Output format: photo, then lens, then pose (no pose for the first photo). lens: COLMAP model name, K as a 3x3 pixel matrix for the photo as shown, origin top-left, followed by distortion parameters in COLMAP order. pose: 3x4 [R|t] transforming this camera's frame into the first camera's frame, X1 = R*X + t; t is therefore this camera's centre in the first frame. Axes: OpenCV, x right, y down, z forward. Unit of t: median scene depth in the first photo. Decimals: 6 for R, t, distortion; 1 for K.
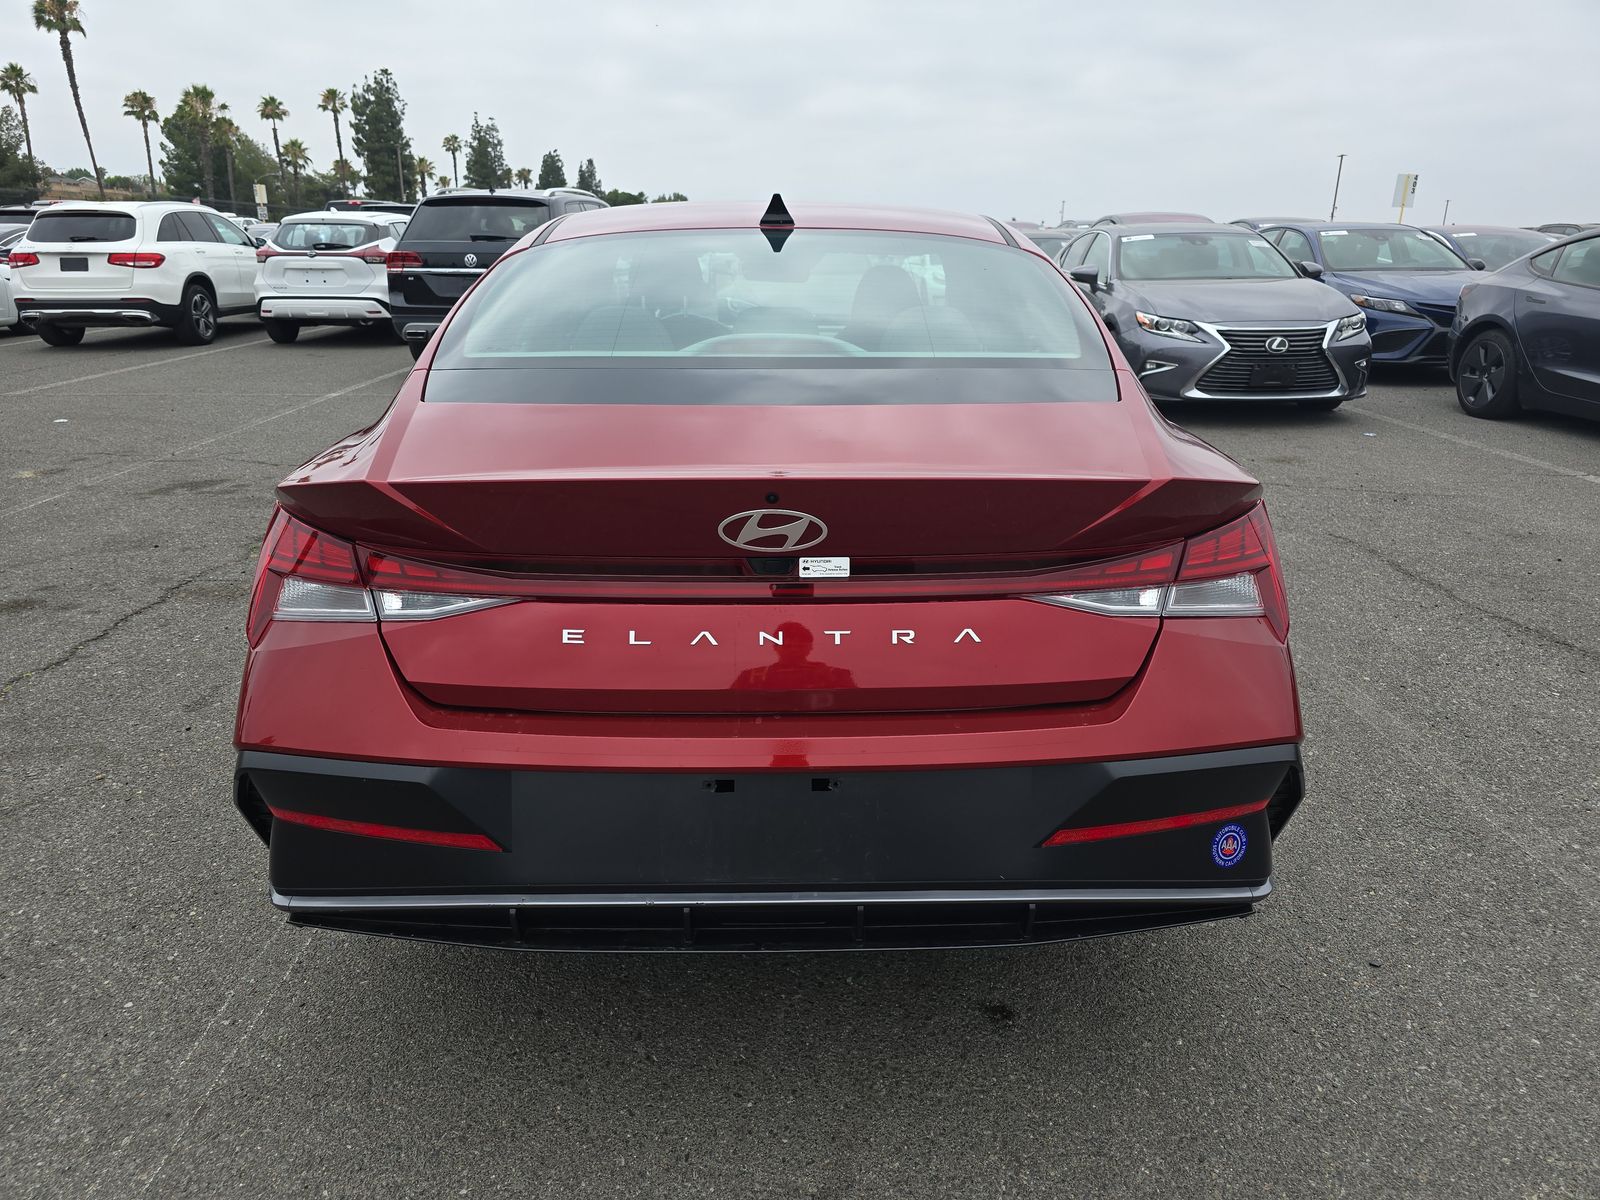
lens RADIAL K [[1103.2, 0, 794.7], [0, 1103.2, 596.1], [0, 0, 1]] dist [0.036429, -0.030495]
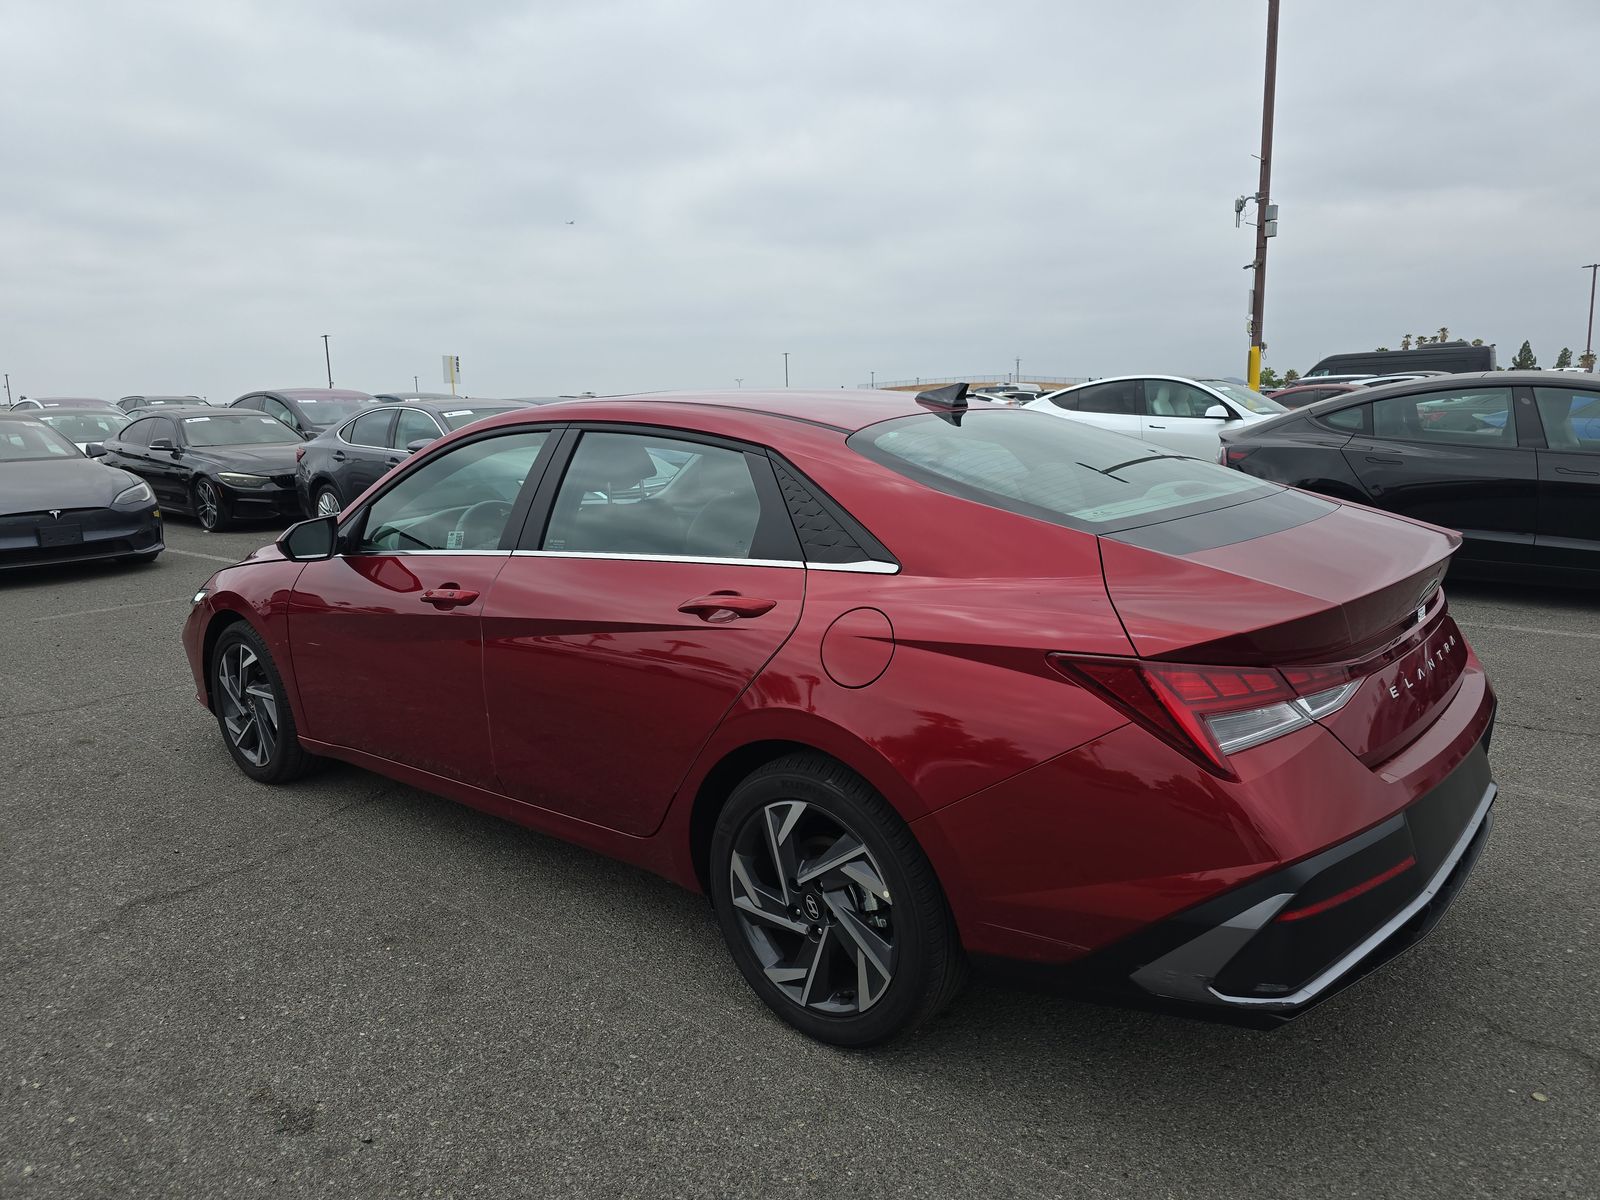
lens RADIAL K [[1103.2, 0, 794.7], [0, 1103.2, 596.1], [0, 0, 1]] dist [0.036429, -0.030495]
pose [[0.647294, -0.151116, 0.747111, -1.353529], [0.257949, 0.965748, -0.028148, -0.186405], [-0.717268, 0.210937, 0.664103, 0.464461]]
